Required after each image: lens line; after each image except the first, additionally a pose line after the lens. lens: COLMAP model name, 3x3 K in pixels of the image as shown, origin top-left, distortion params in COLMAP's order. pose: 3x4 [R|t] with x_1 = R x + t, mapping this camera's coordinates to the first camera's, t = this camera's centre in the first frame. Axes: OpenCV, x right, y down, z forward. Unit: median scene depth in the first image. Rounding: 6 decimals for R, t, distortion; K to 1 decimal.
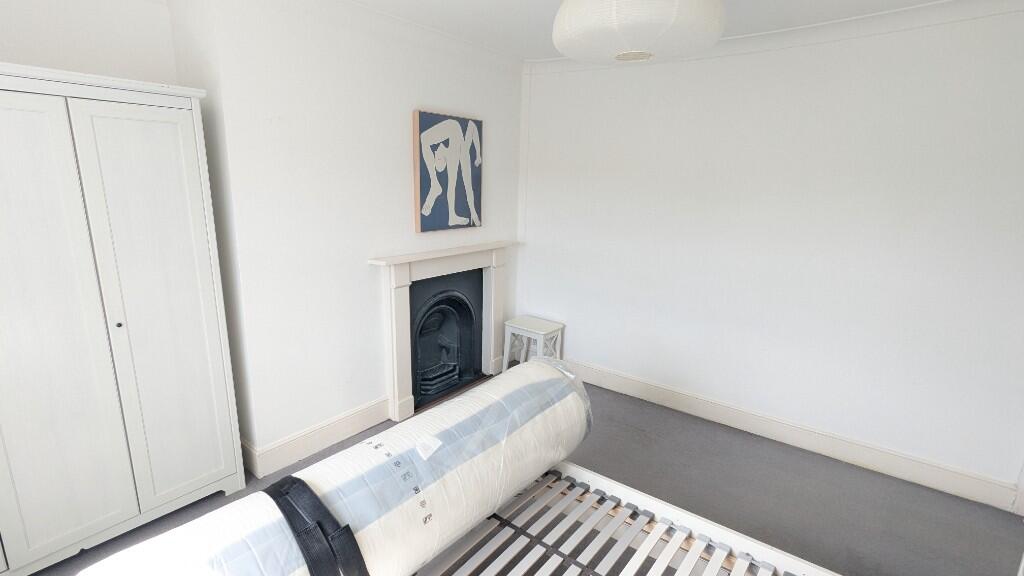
lens RADIAL K [[484.0, 0, 512.0], [0, 484.0, 288.0], [0, 0, 1]] dist [0.000740, -0.000266]
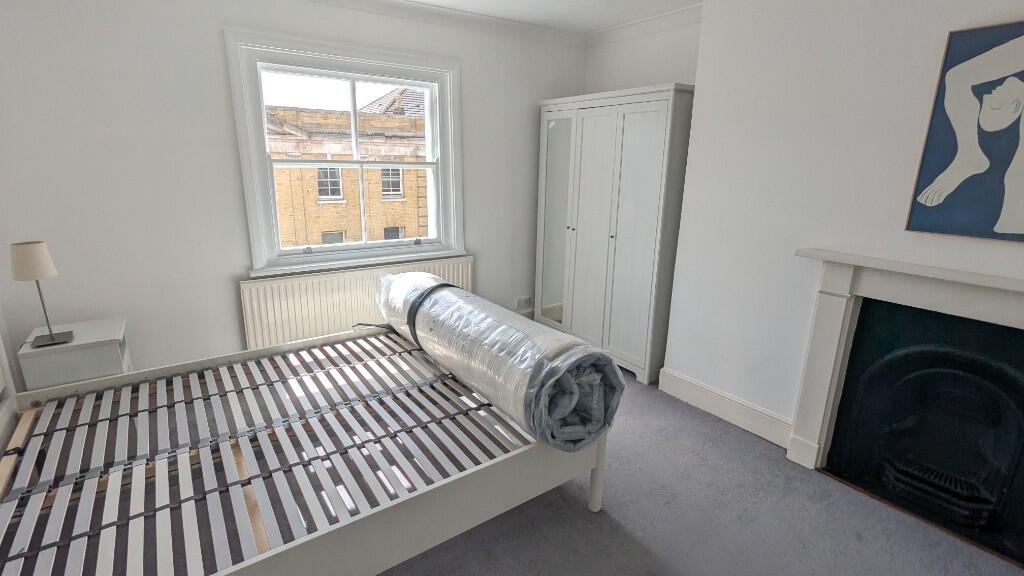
lens RADIAL K [[484.0, 0, 512.0], [0, 484.0, 288.0], [0, 0, 1]] dist [0.000740, -0.000266]
pose [[-0.286963, 0.224872, -0.931174, 0.578459], [-0.235024, 0.925820, 0.296008, -0.111204], [0.928663, 0.303792, -0.212826, 0.676063]]
